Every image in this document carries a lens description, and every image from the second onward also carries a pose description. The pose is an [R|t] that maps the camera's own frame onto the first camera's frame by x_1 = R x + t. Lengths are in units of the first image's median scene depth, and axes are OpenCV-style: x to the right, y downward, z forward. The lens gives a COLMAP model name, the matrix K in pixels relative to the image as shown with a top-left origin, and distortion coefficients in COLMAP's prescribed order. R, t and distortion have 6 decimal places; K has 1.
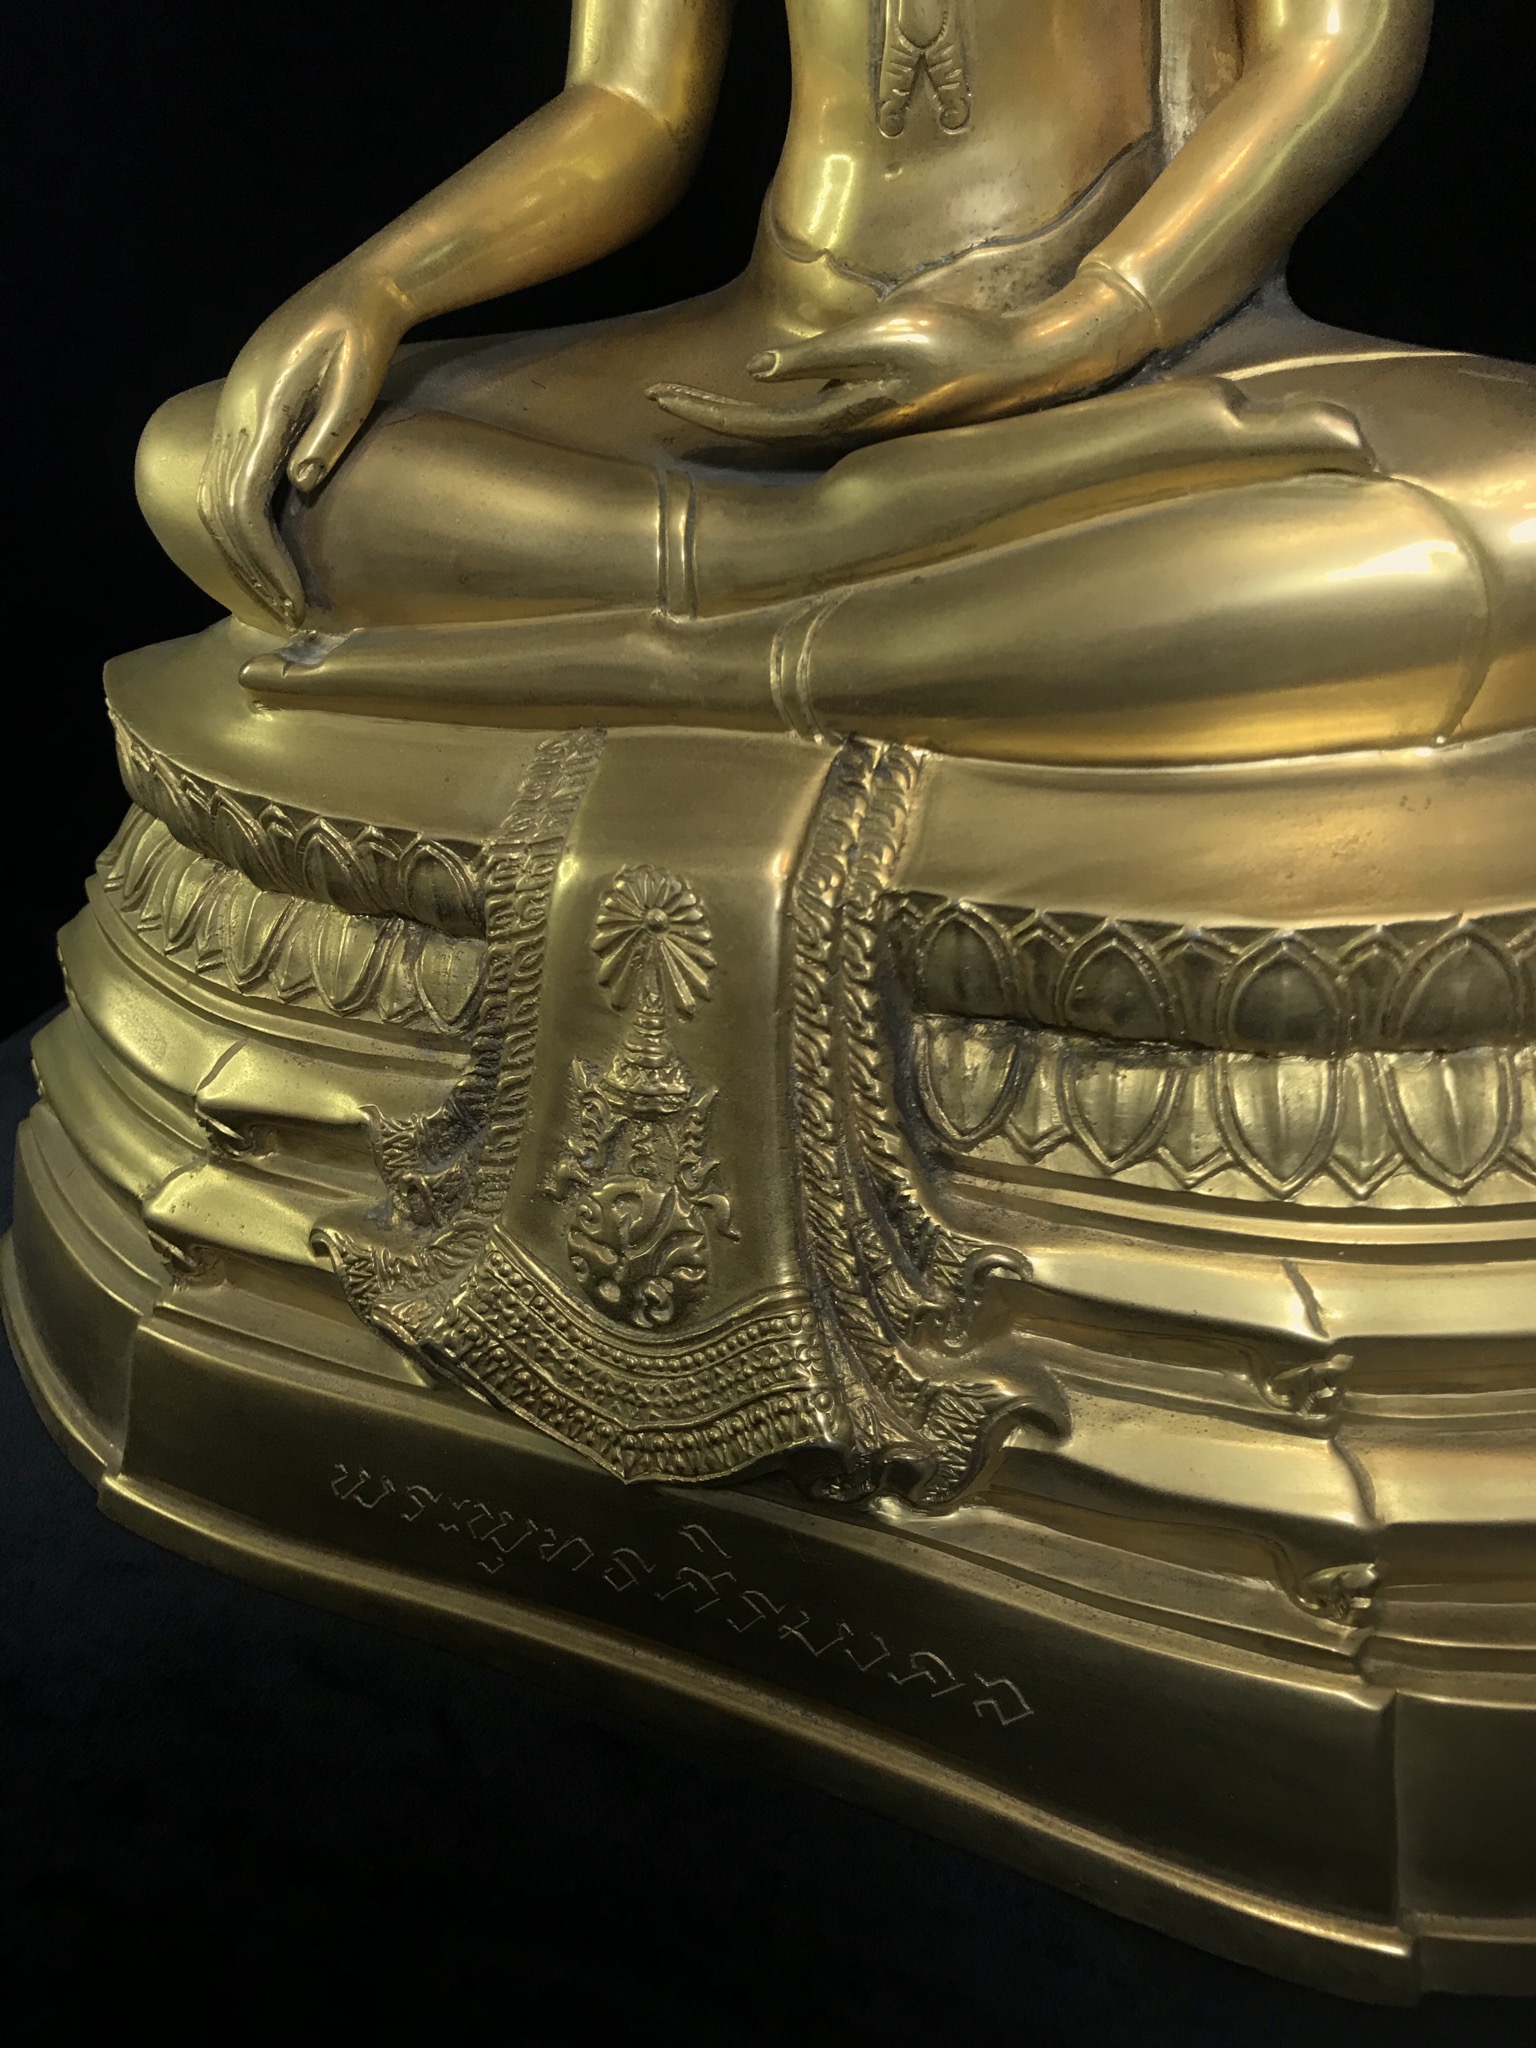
lens RADIAL K [[1936.8, 0, 768.0], [0, 1936.8, 1024.0], [0, 0, 1]] dist [0.000645, -0.016300]
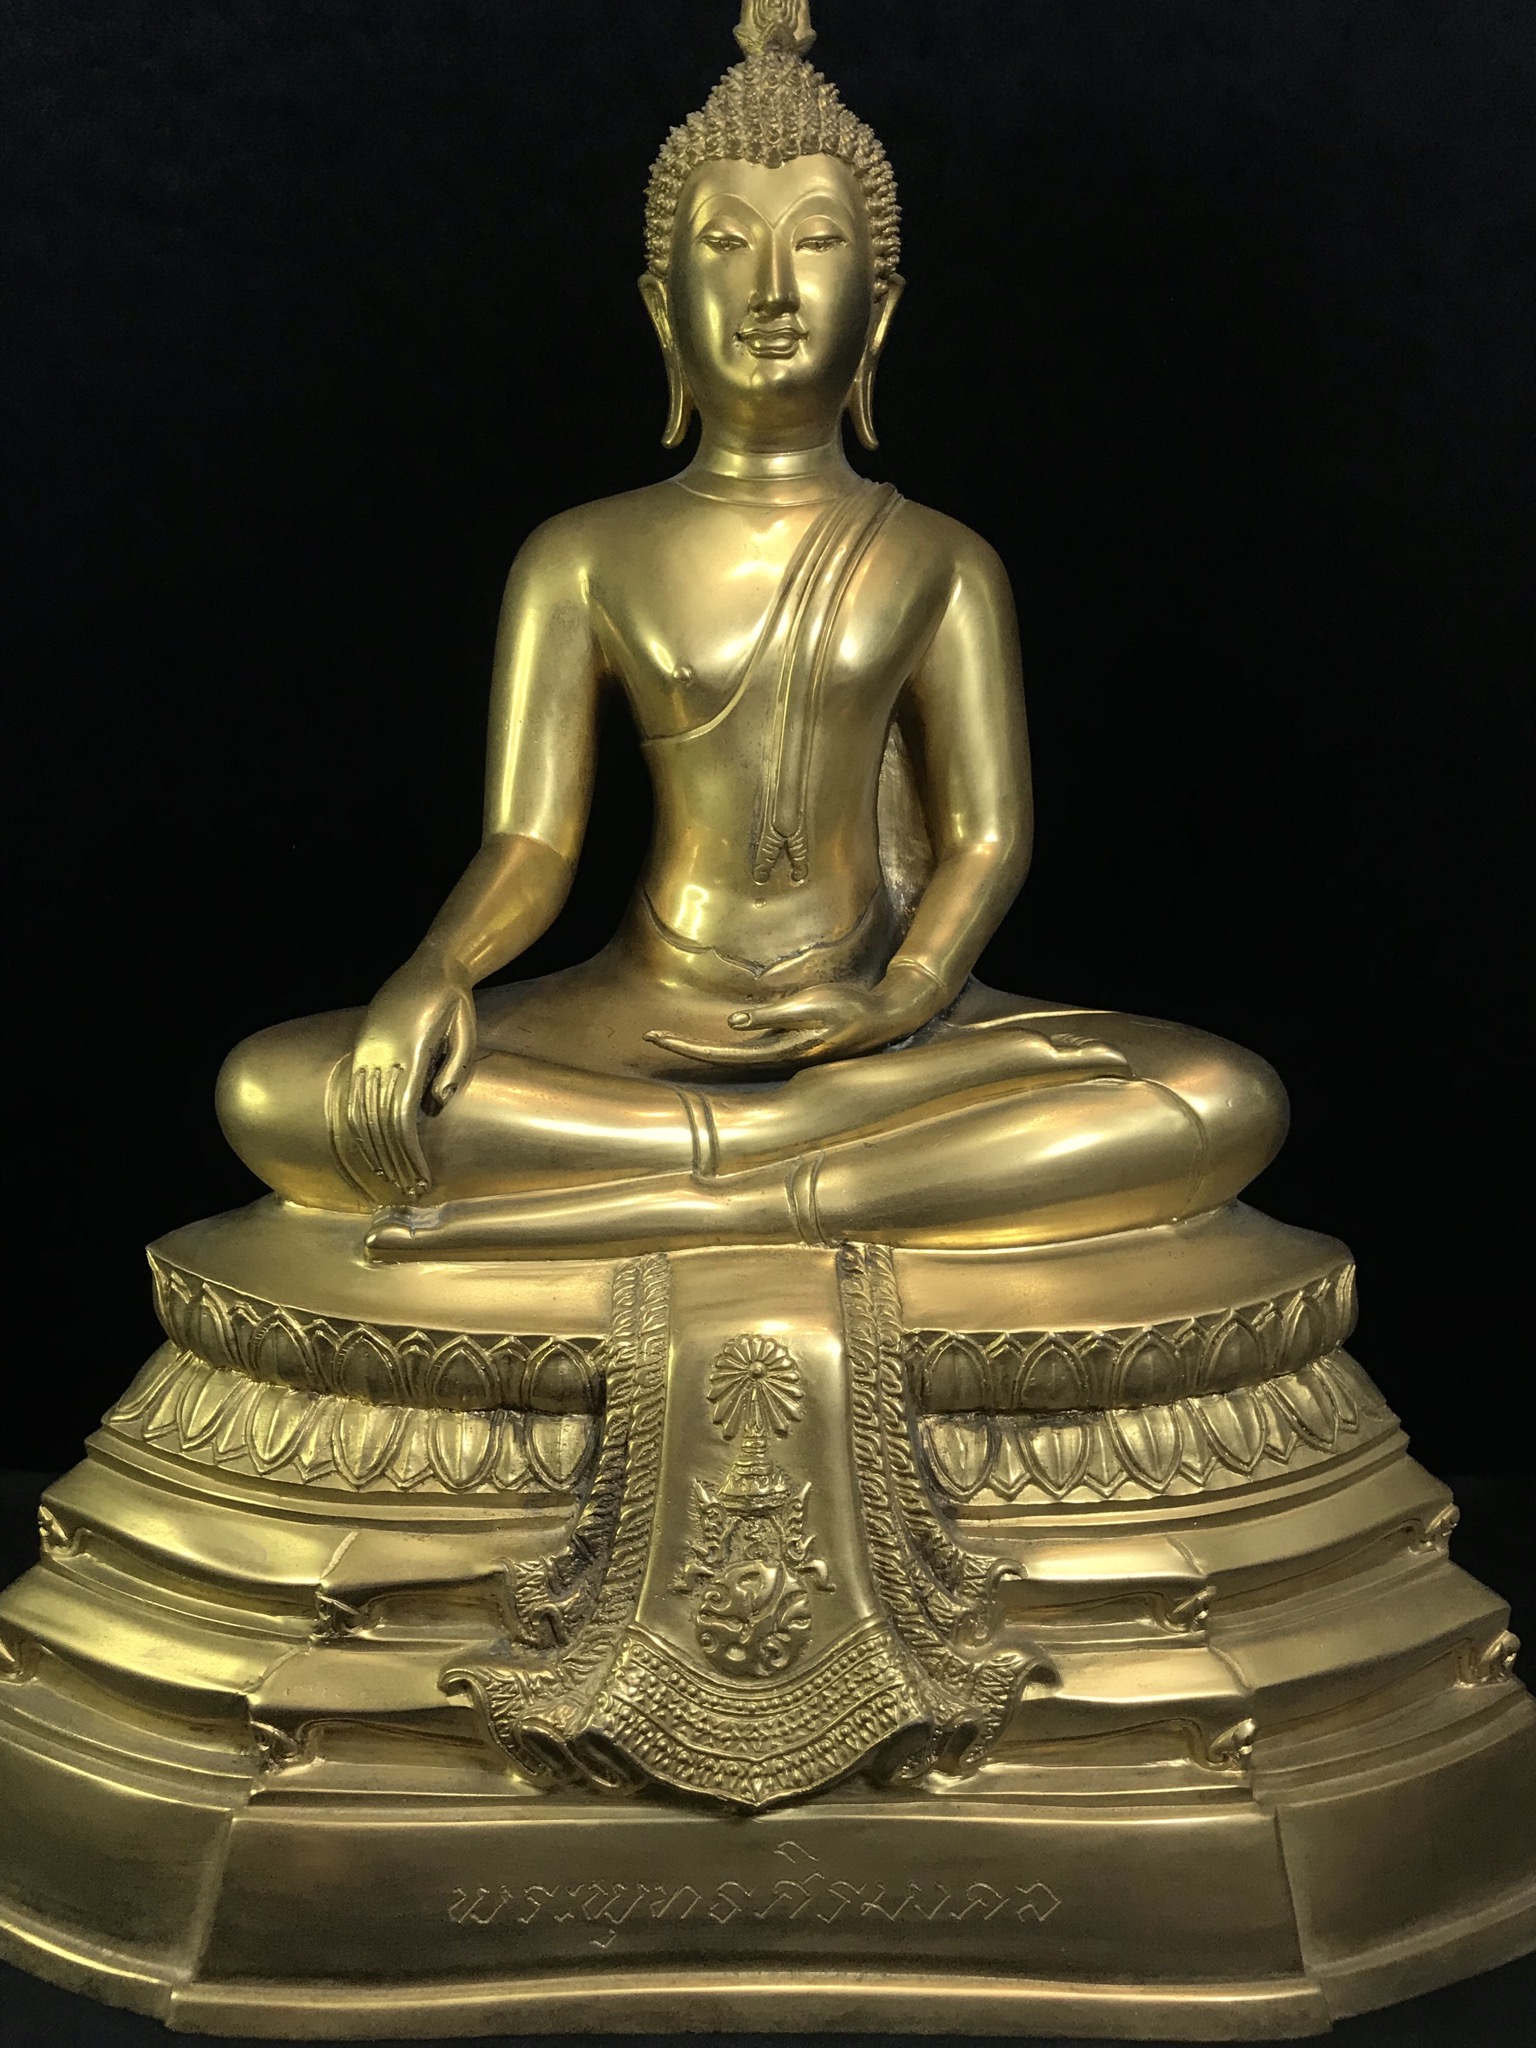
lens RADIAL K [[2192.9, 0, 768.0], [0, 2192.9, 1024.0], [0, 0, 1]] dist [-0.002078, 0.001881]
pose [[0.844644, 0.008427, 0.535263, -0.926832], [0.172851, 0.942027, -0.287589, 0.174735], [-0.506655, 0.335430, 0.794221, -0.402460]]
